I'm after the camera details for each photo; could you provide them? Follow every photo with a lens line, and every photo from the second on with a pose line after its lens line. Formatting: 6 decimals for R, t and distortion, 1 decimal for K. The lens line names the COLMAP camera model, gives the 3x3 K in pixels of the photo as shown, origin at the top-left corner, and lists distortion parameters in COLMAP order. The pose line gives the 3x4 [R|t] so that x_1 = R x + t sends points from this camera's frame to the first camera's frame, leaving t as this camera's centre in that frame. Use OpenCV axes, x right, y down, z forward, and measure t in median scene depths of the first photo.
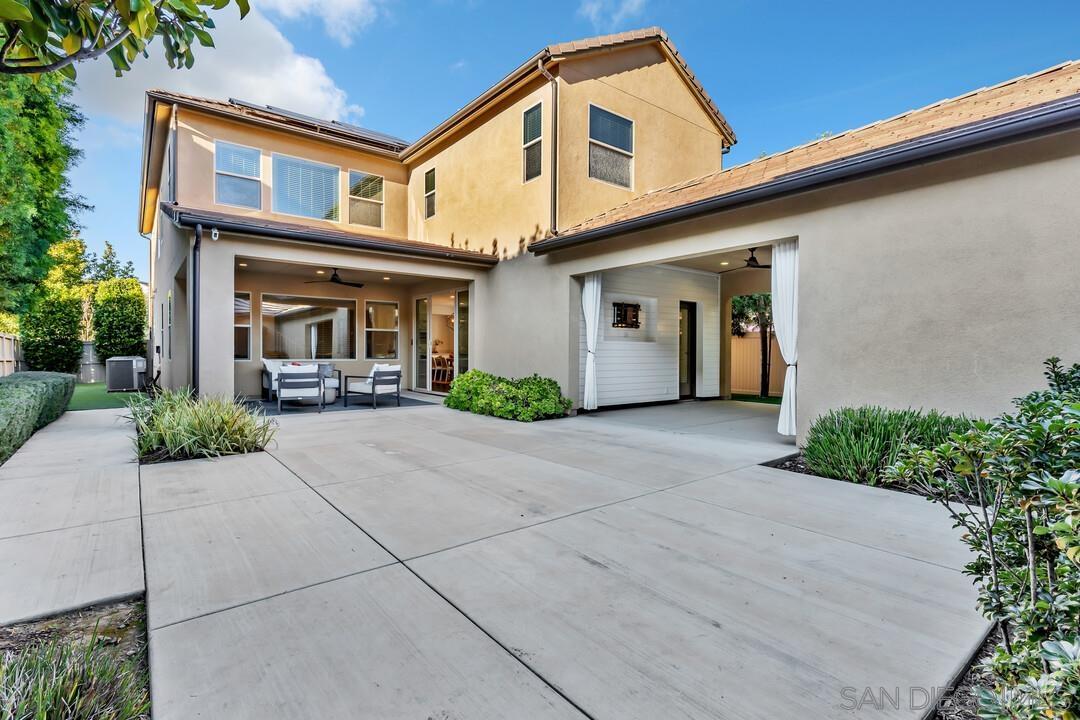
lens RADIAL K [[525.3, 0, 546.4], [0, 525.3, 357.8], [0, 0, 1]] dist [0.001933, 0.000567]
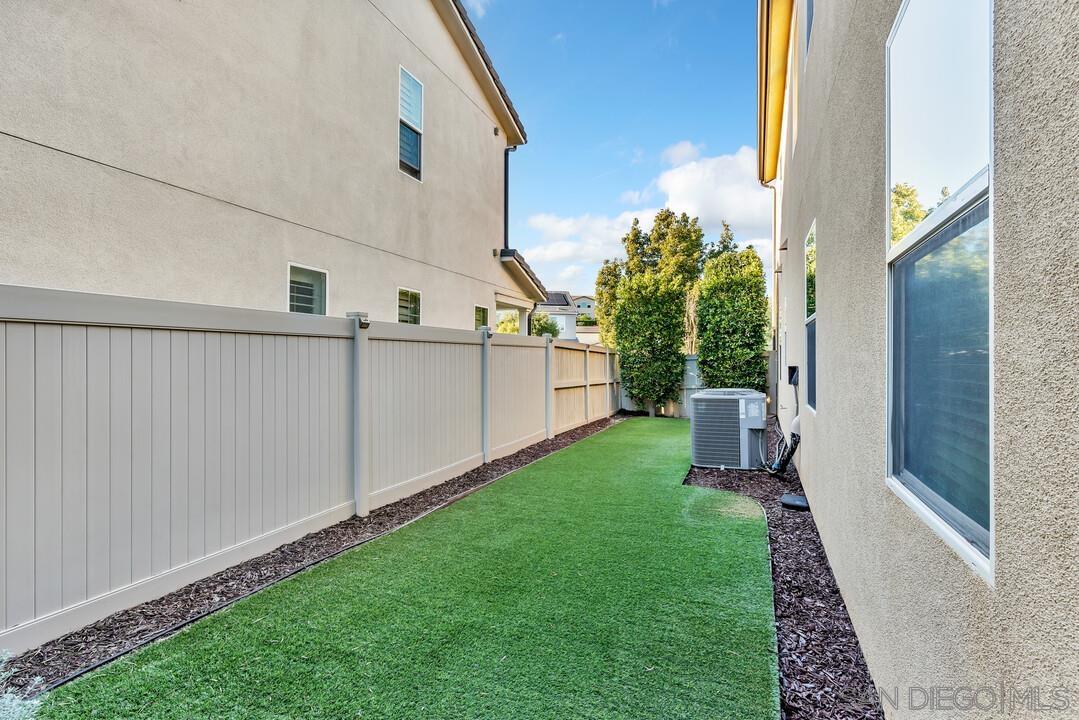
lens RADIAL K [[524.8, 0, 545.9], [0, 524.8, 357.8], [0, 0, 1]] dist [0.001933, 0.000567]
pose [[0.495797, -0.006785, -0.868412, -0.305148], [-0.009802, 0.999862, -0.013409, -0.013241], [0.868383, 0.015160, 0.495662, 0.402771]]
